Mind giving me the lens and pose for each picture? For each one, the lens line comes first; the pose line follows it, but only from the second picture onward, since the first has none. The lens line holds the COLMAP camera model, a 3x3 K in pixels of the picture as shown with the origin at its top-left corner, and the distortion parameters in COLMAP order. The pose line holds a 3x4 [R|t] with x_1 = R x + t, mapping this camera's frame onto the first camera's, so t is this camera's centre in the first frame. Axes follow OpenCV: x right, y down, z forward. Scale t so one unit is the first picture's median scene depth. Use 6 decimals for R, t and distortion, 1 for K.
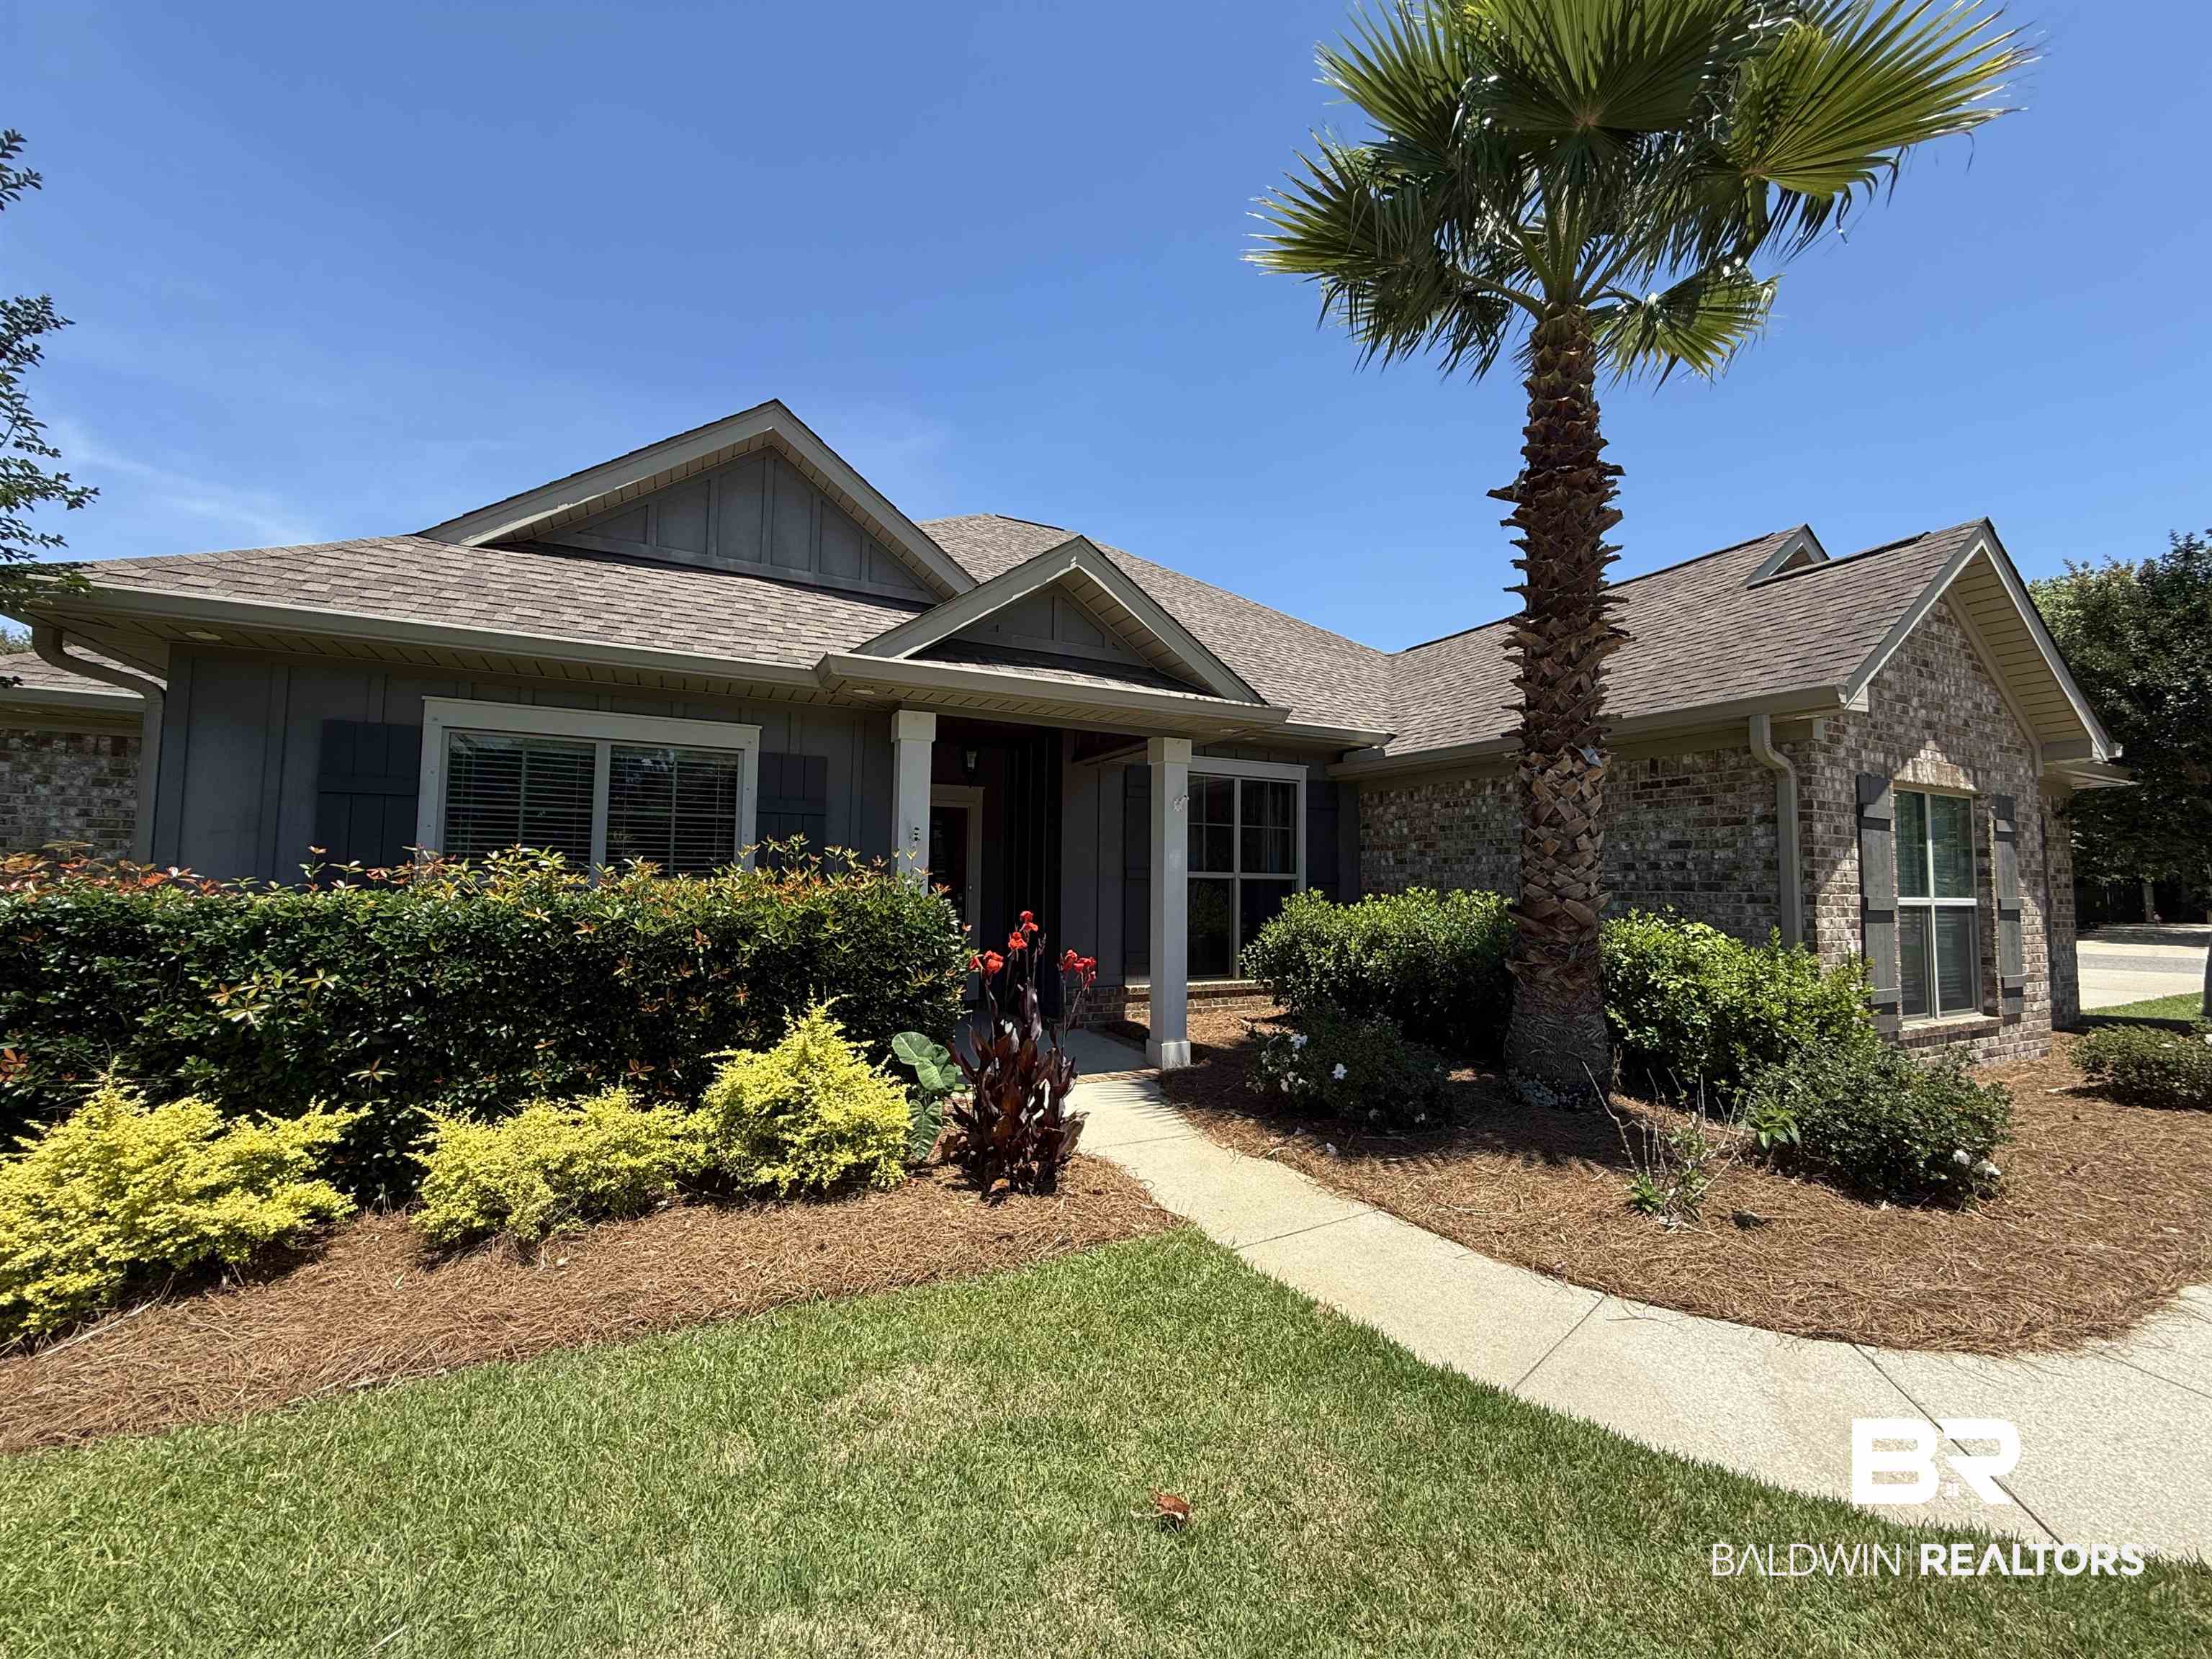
lens RADIAL K [[885.7, 0, 1107.0], [0, 885.7, 830.7], [0, 0, 1]] dist [-0.001654, 0.001364]
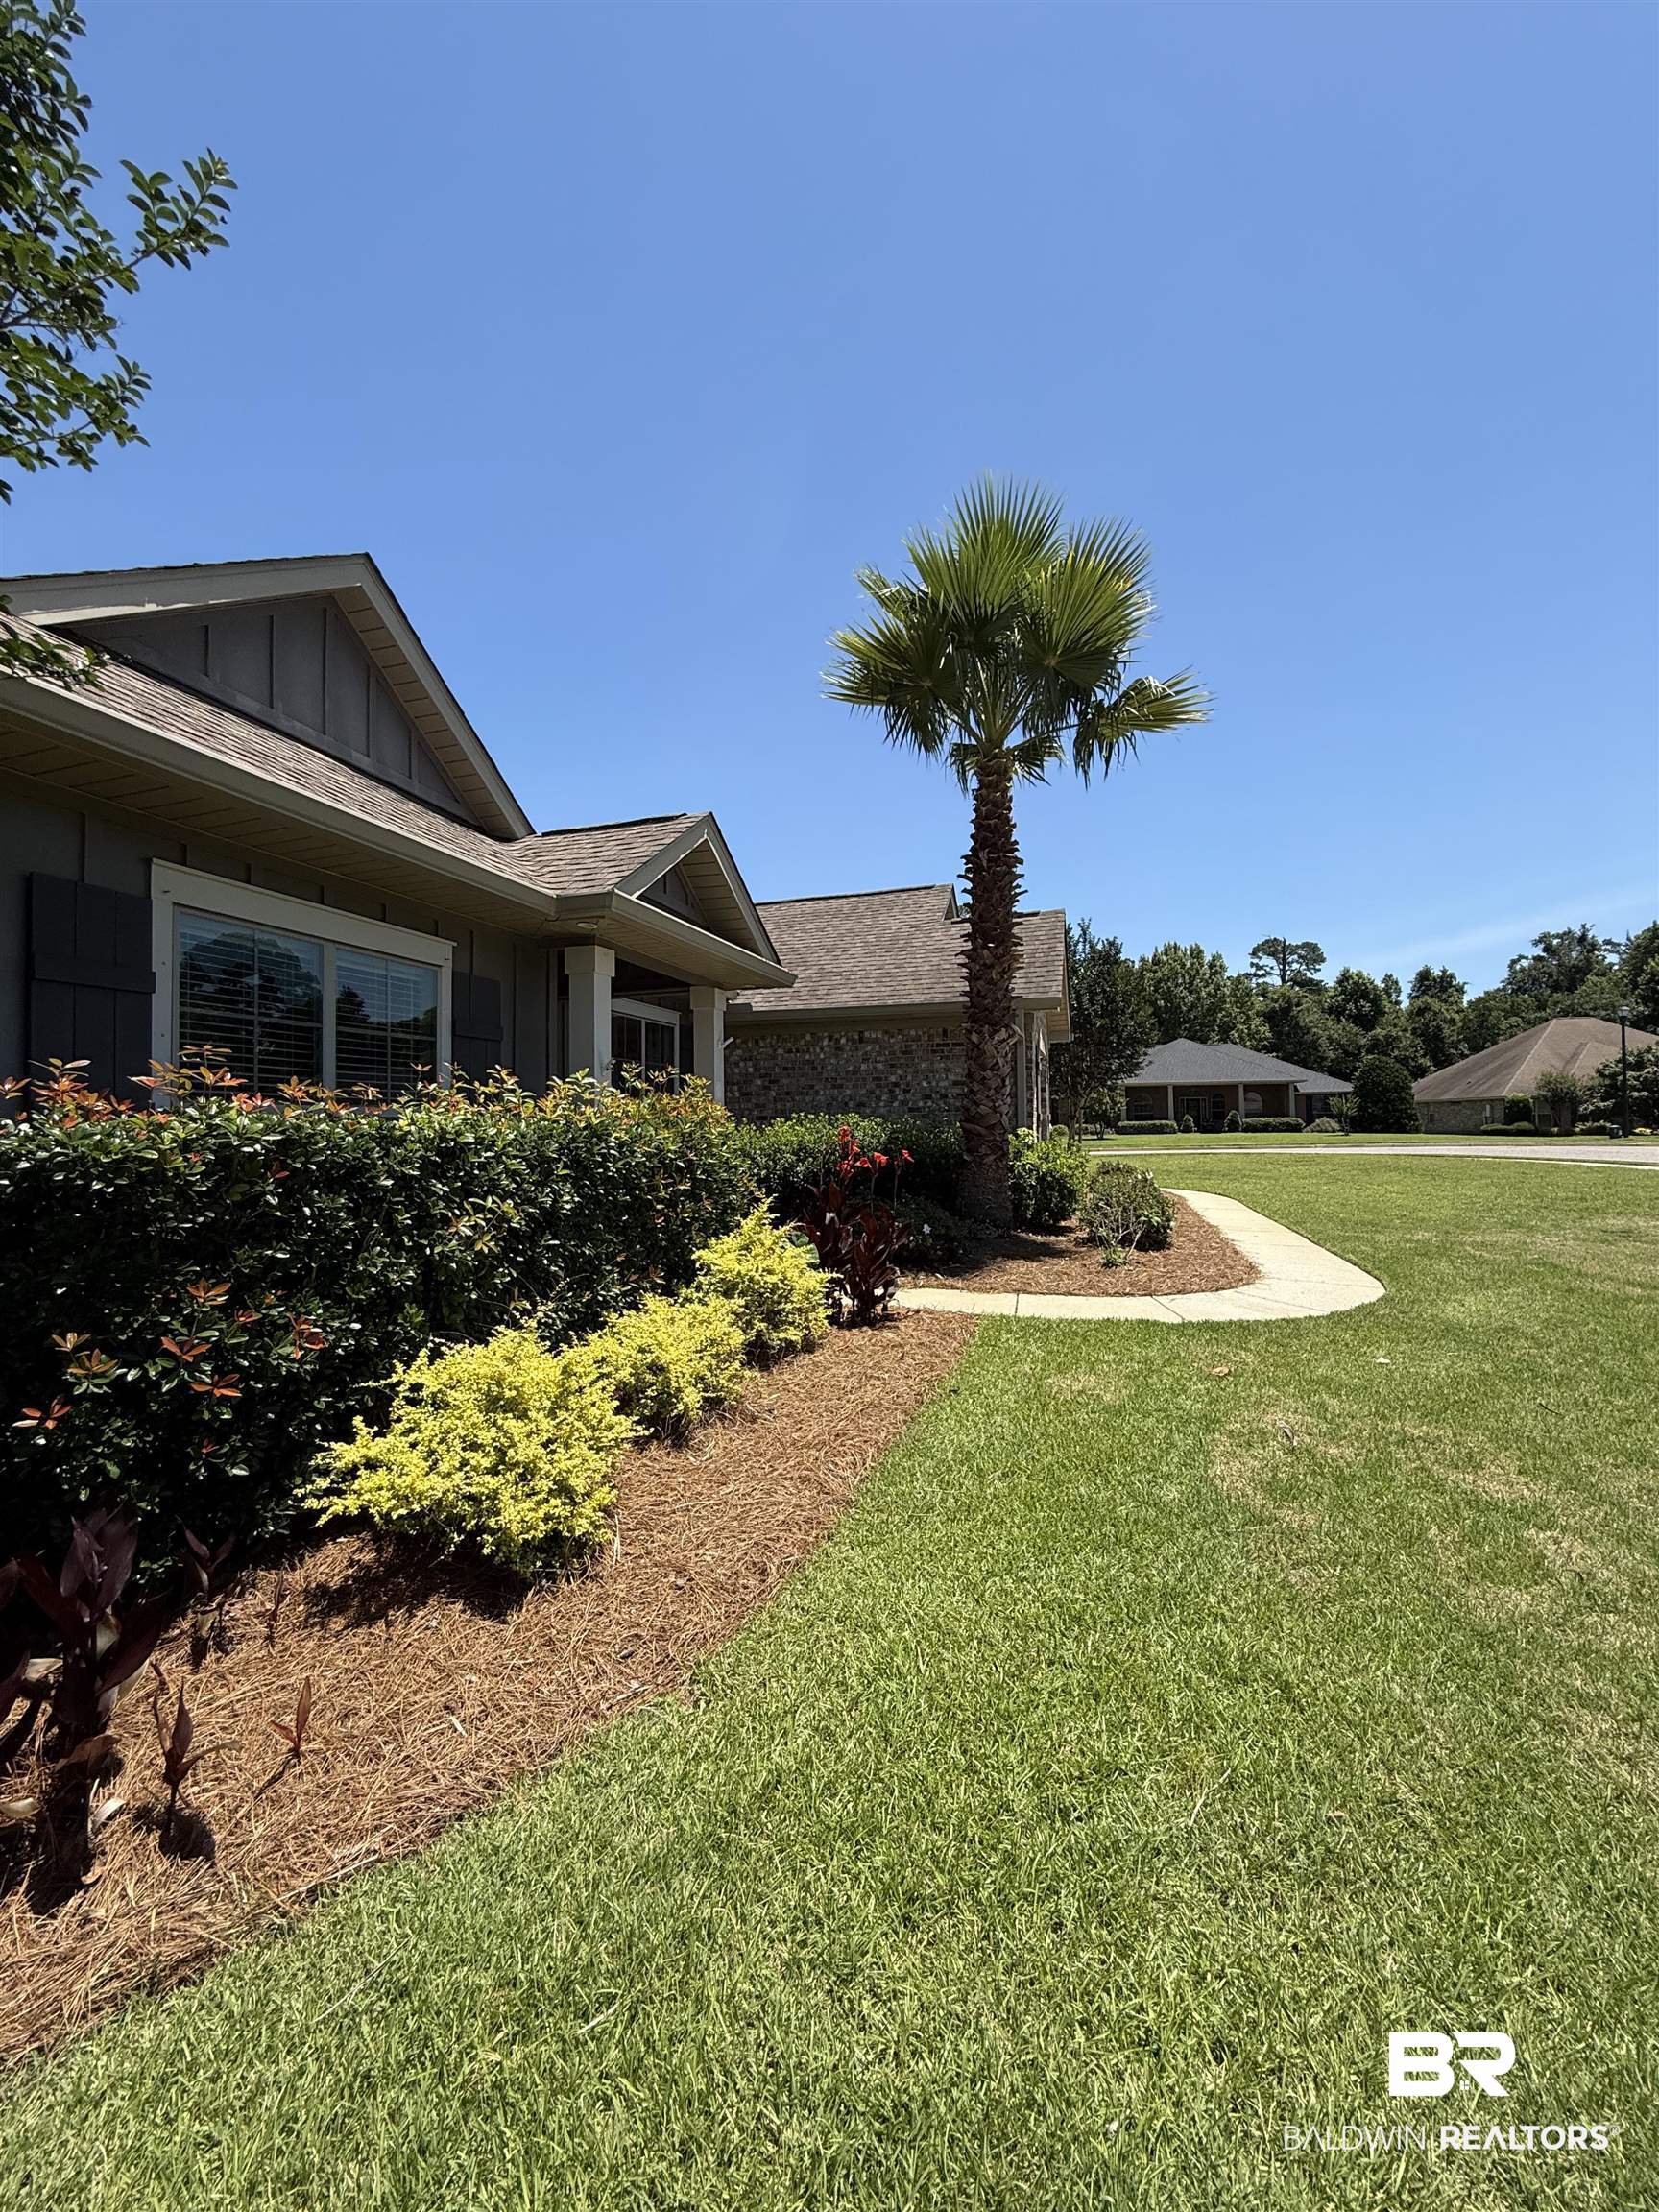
lens RADIAL K [[885.7, 0, 818.9], [0, 885.7, 1104.5], [0, 0, 1]] dist [-0.001654, 0.001364]
pose [[0.692738, -0.005168, 0.721171, -0.791950], [-0.023930, 0.999259, 0.030148, 0.014155], [-0.720792, -0.038142, 0.692101, 0.074169]]
